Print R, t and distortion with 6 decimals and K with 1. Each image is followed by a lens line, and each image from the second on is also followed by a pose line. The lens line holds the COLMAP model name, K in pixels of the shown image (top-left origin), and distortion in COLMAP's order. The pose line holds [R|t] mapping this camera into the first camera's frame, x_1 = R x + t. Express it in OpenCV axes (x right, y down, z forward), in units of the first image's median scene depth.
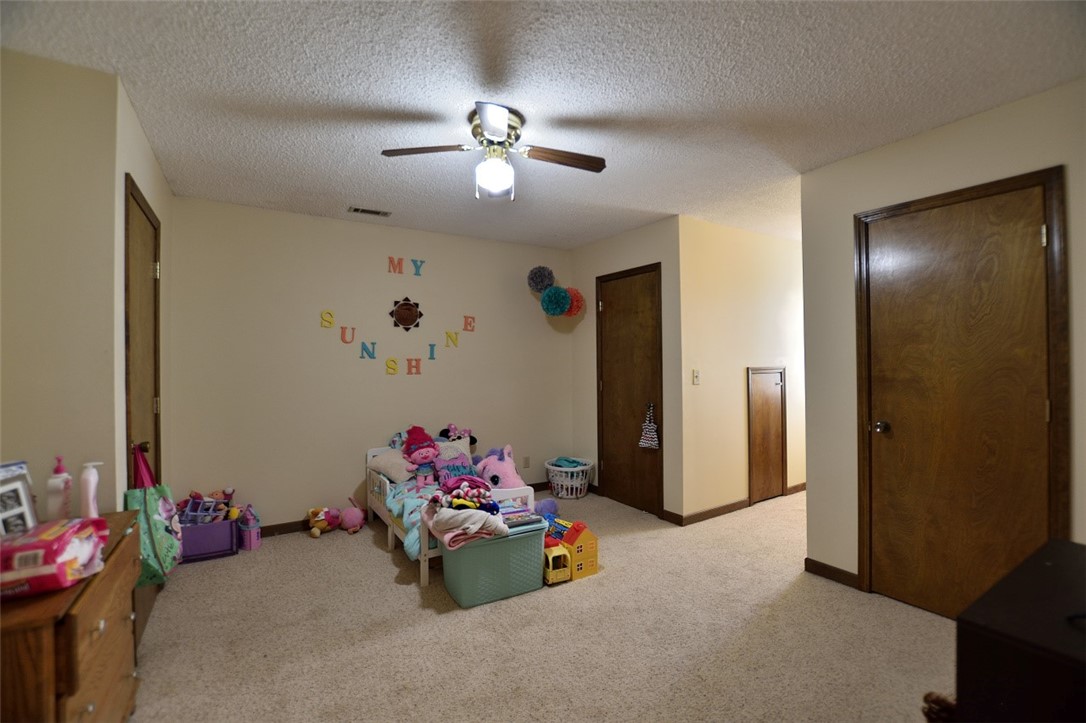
lens RADIAL K [[481.2, 0, 542.3], [0, 481.2, 360.2], [0, 0, 1]] dist [-0.032903, 0.003140]
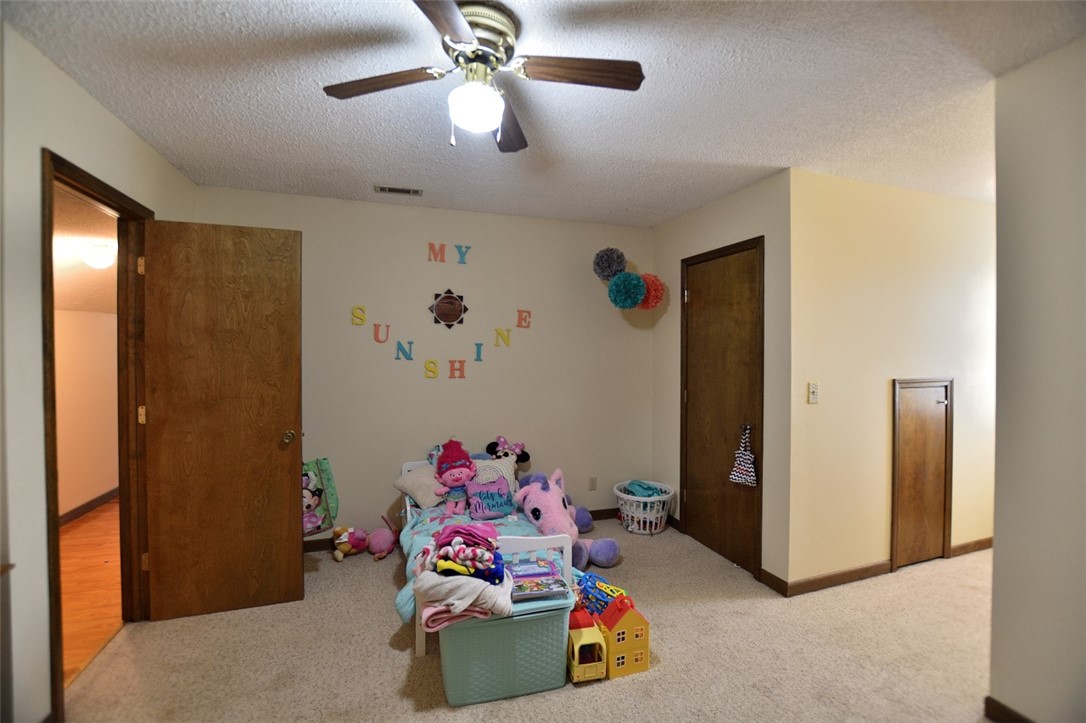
lens RADIAL K [[481.2, 0, 542.5], [0, 481.2, 358.3], [0, 0, 1]] dist [-0.032903, 0.003140]
pose [[0.972509, 0.013885, -0.232450, 0.090138], [-0.009910, 0.999784, 0.018258, -0.025598], [0.232654, -0.015453, 0.972437, 0.207287]]
